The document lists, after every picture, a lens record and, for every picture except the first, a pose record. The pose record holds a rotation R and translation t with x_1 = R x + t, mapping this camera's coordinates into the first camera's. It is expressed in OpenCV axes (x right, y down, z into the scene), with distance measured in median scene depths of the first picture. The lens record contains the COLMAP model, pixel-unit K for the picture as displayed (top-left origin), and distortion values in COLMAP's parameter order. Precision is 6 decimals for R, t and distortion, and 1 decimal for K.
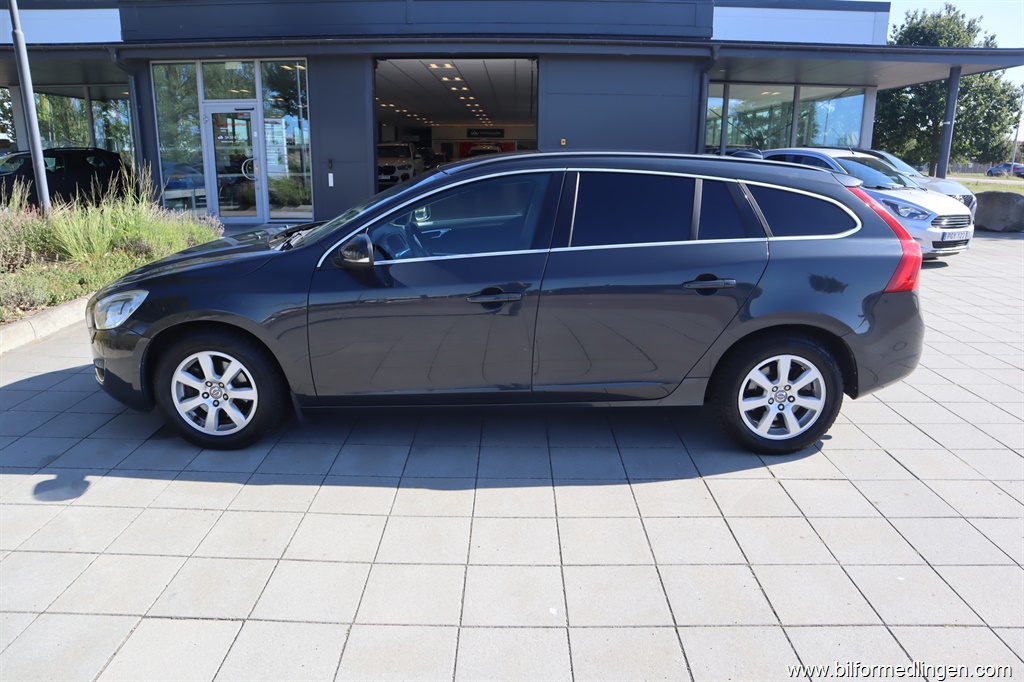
lens RADIAL K [[709.7, 0, 512.3], [0, 709.7, 338.3], [0, 0, 1]] dist [-0.115166, 0.068486]
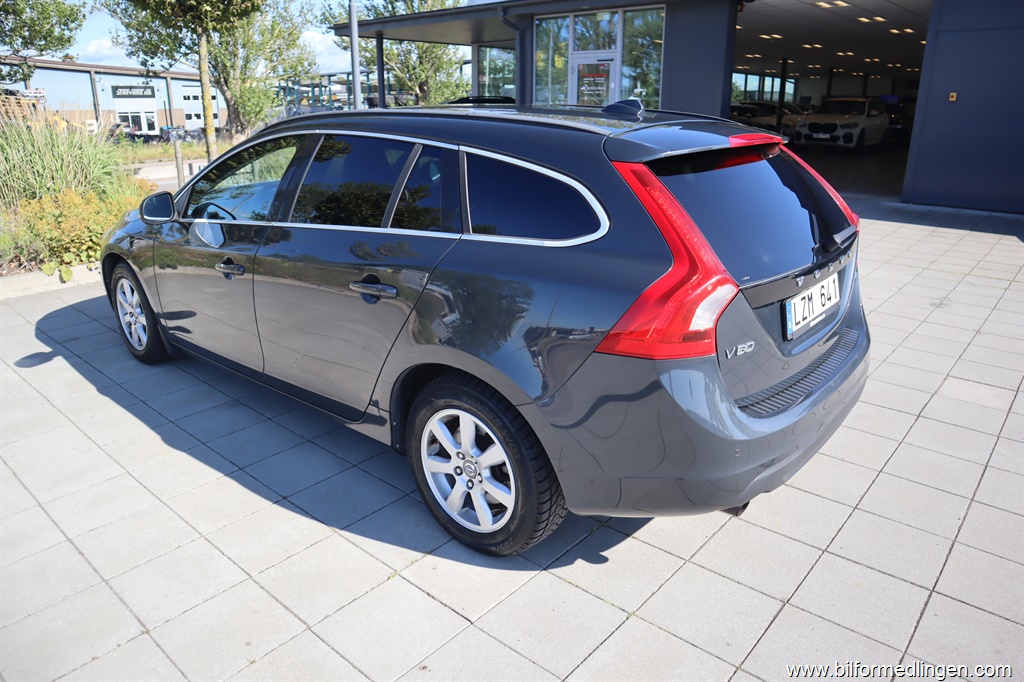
lens RADIAL K [[709.7, 0, 512.3], [0, 709.7, 338.3], [0, 0, 1]] dist [-0.115166, 0.068486]
pose [[0.752846, 0.204544, -0.625608, 0.821236], [-0.163930, 0.978805, 0.122752, -0.133458], [0.637456, 0.010142, 0.770420, 0.492624]]
